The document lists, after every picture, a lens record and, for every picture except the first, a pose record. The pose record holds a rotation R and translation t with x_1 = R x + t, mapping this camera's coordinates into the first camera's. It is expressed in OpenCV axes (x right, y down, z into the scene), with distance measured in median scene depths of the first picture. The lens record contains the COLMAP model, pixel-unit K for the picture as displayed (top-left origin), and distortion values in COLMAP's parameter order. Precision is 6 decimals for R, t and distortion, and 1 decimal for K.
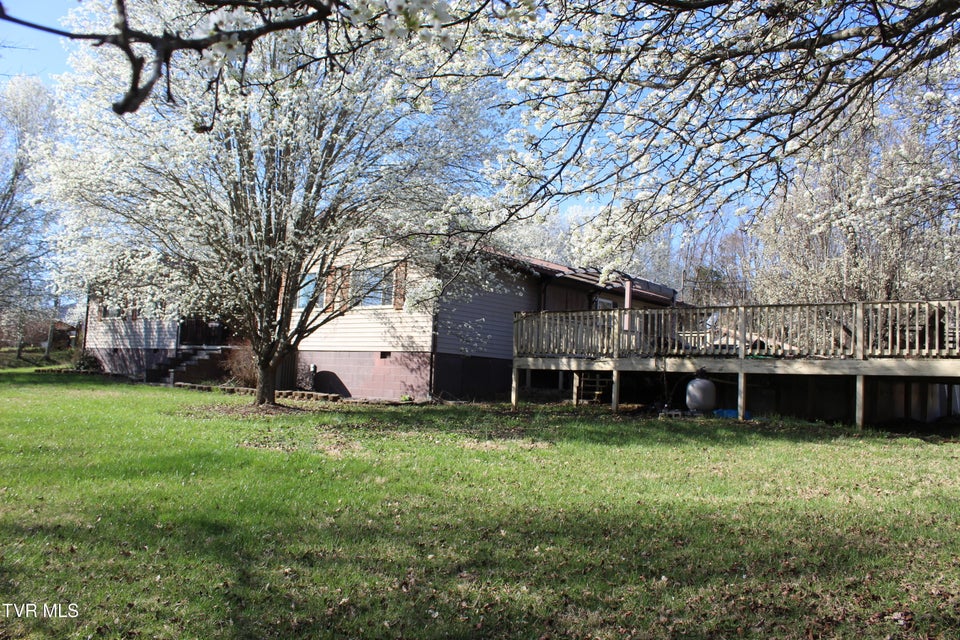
lens RADIAL K [[812.4, 0, 480.0], [0, 812.4, 320.0], [0, 0, 1]] dist [-0.173315, 0.167791]
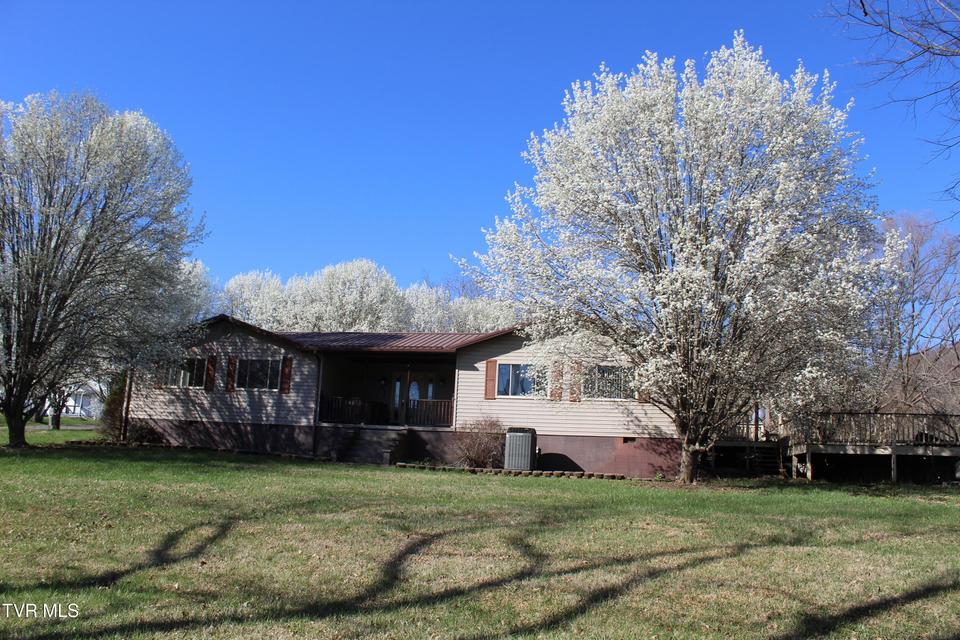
lens RADIAL K [[812.4, 0, 480.0], [0, 812.4, 320.0], [0, 0, 1]] dist [-0.173315, 0.167791]
pose [[0.891053, 0.093210, 0.444225, -0.876113], [-0.047914, 0.992535, -0.112151, 0.010464], [-0.451363, 0.078648, 0.888868, 0.035521]]
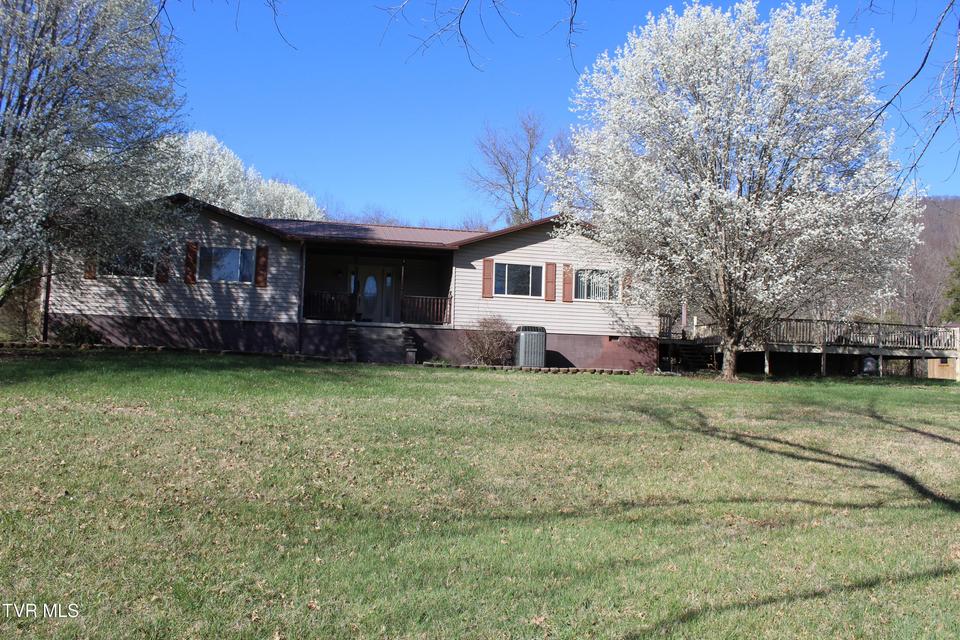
lens RADIAL K [[812.4, 0, 480.0], [0, 812.4, 320.0], [0, 0, 1]] dist [-0.173315, 0.167791]
pose [[0.615112, 0.035260, 0.787651, -1.306688], [-0.063513, 0.997969, 0.004925, 0.020232], [-0.785877, -0.053055, 0.616102, 0.380675]]
